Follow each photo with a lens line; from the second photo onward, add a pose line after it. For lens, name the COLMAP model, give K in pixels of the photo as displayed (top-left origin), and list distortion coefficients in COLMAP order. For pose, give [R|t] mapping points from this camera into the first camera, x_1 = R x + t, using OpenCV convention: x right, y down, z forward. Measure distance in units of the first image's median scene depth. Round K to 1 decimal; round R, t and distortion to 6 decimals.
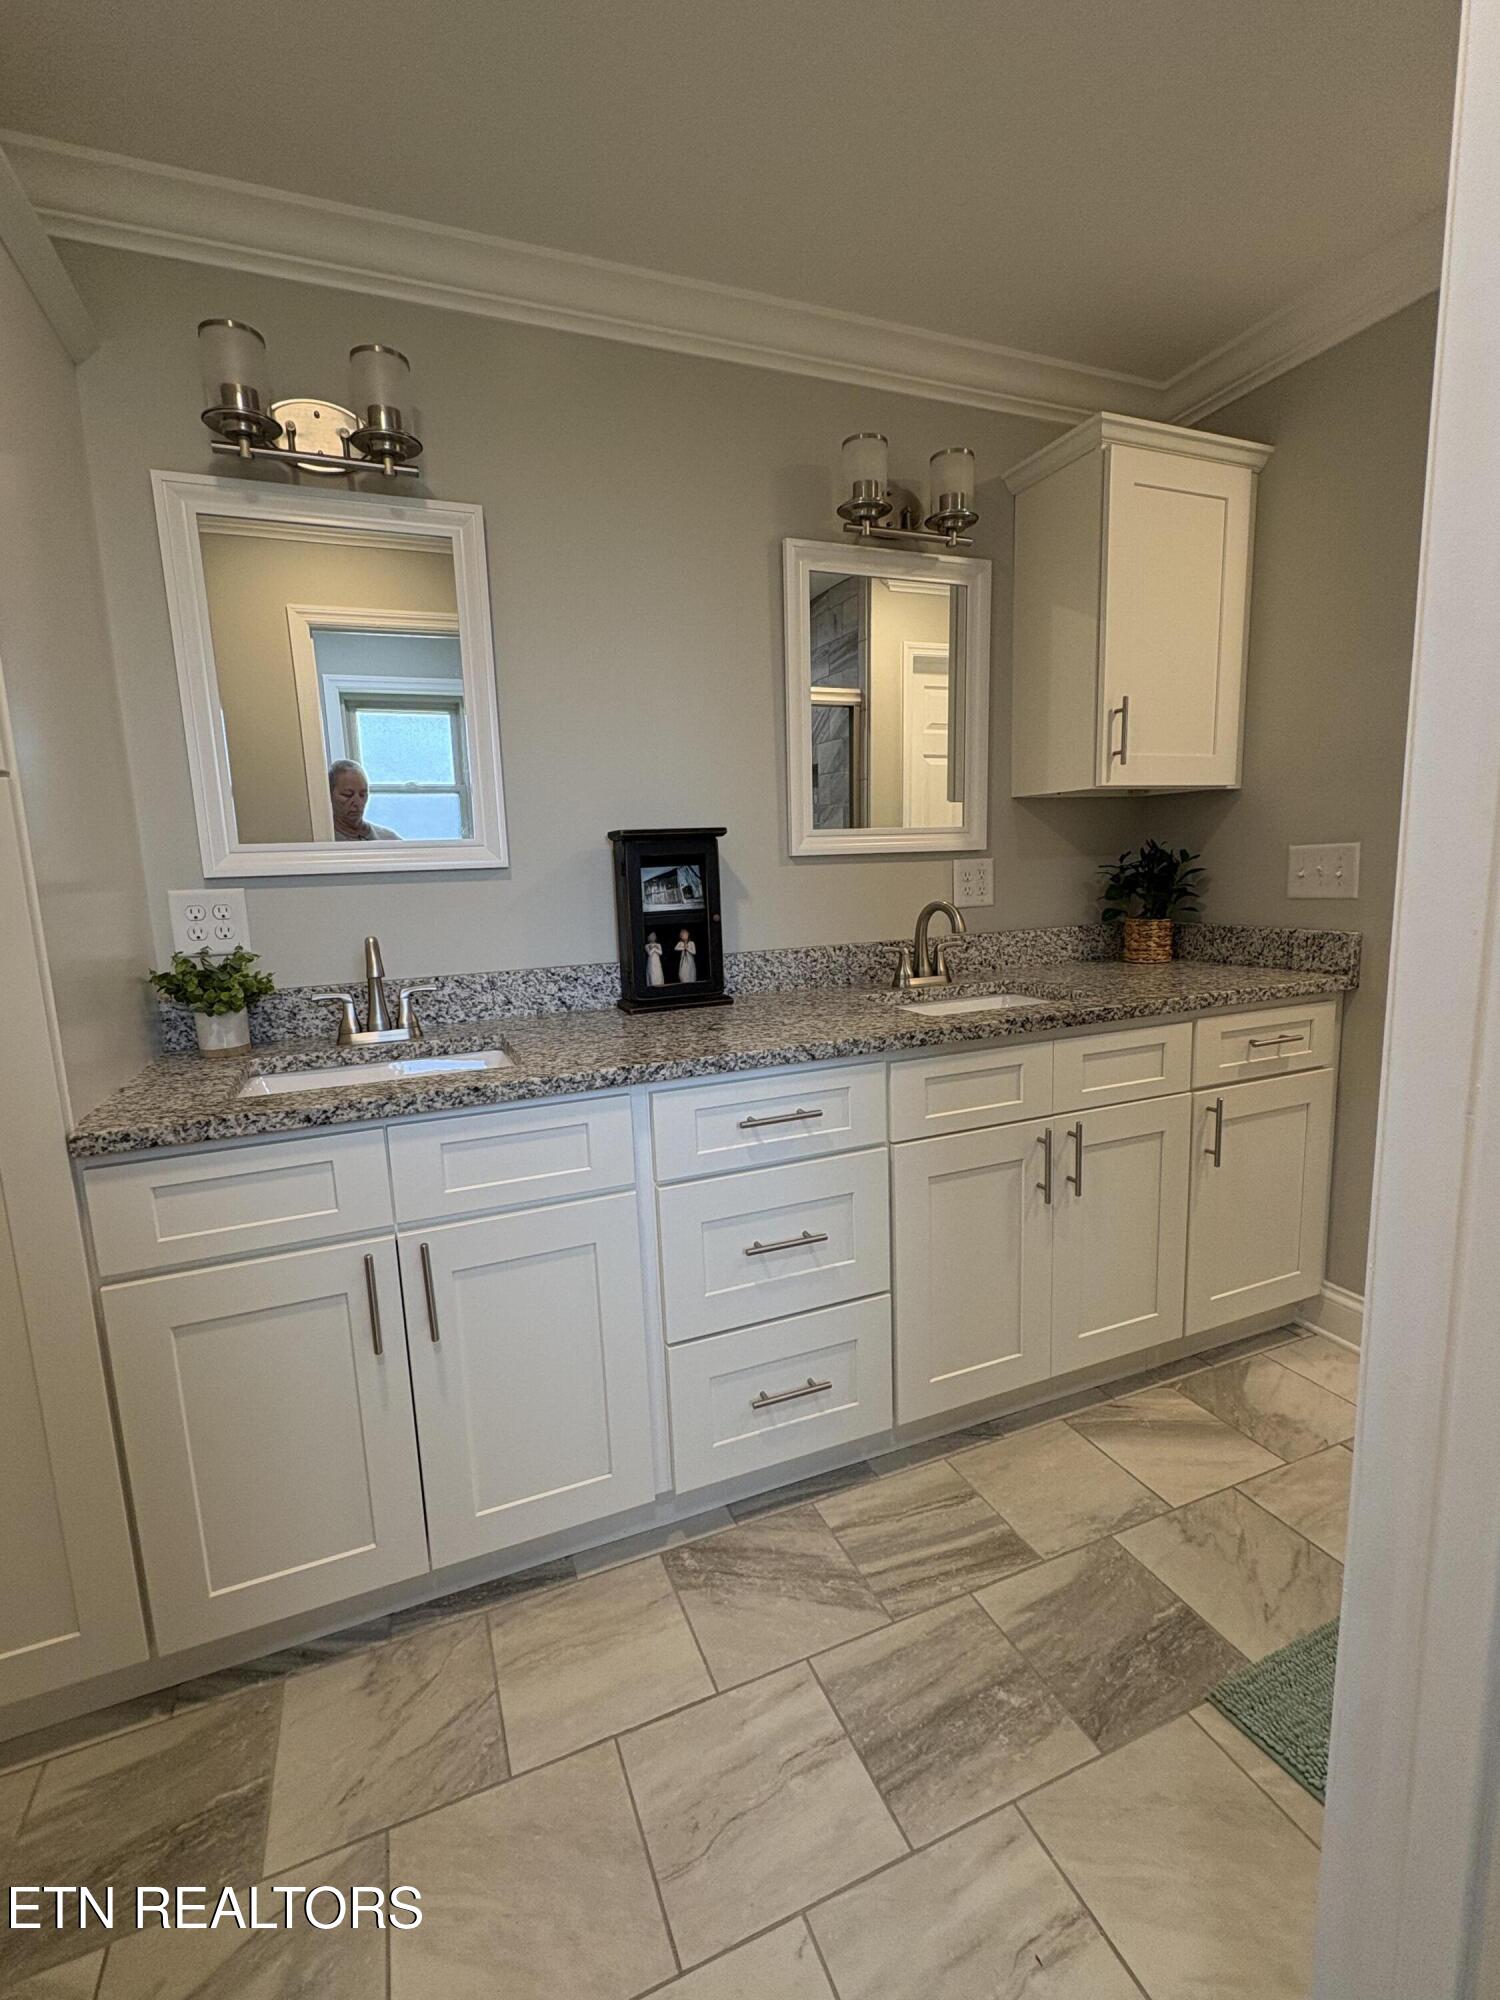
lens RADIAL K [[890.5, 0, 750.0], [0, 890.5, 1000.0], [0, 0, 1]] dist [-0.000083, -0.000188]
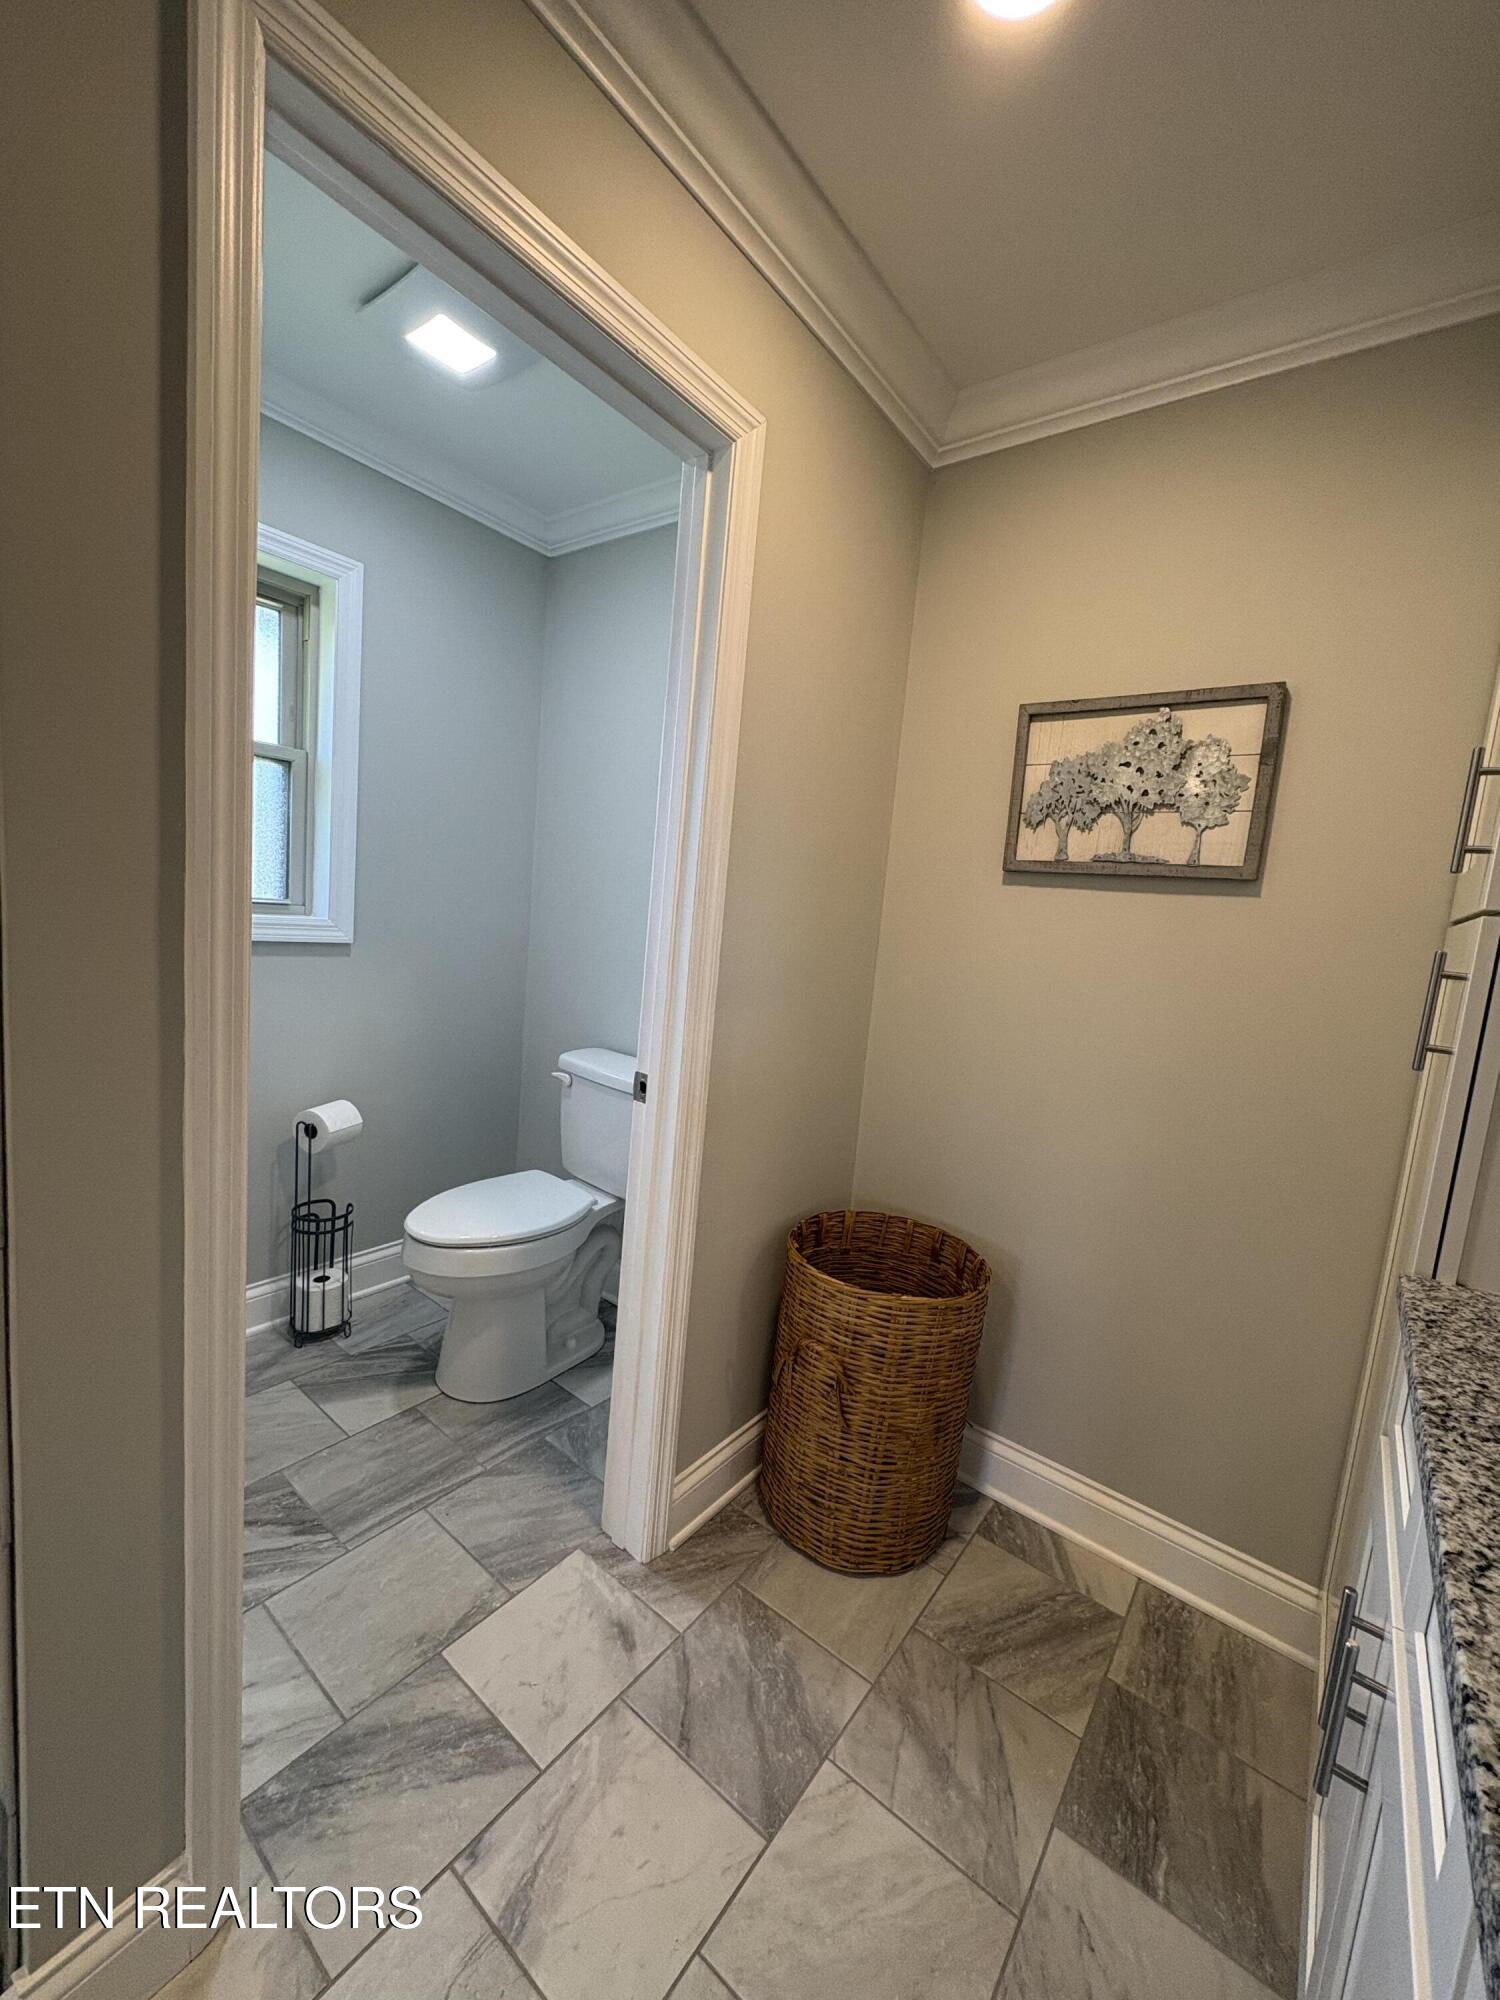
lens RADIAL K [[792.4, 0, 750.0], [0, 792.4, 1000.0], [0, 0, 1]] dist [-0.001353, 0.000087]
pose [[-0.863044, 0.020238, -0.504723, 0.287972], [-0.134757, 0.953759, 0.268670, -0.267763], [0.486822, 0.299889, -0.820409, 1.250136]]
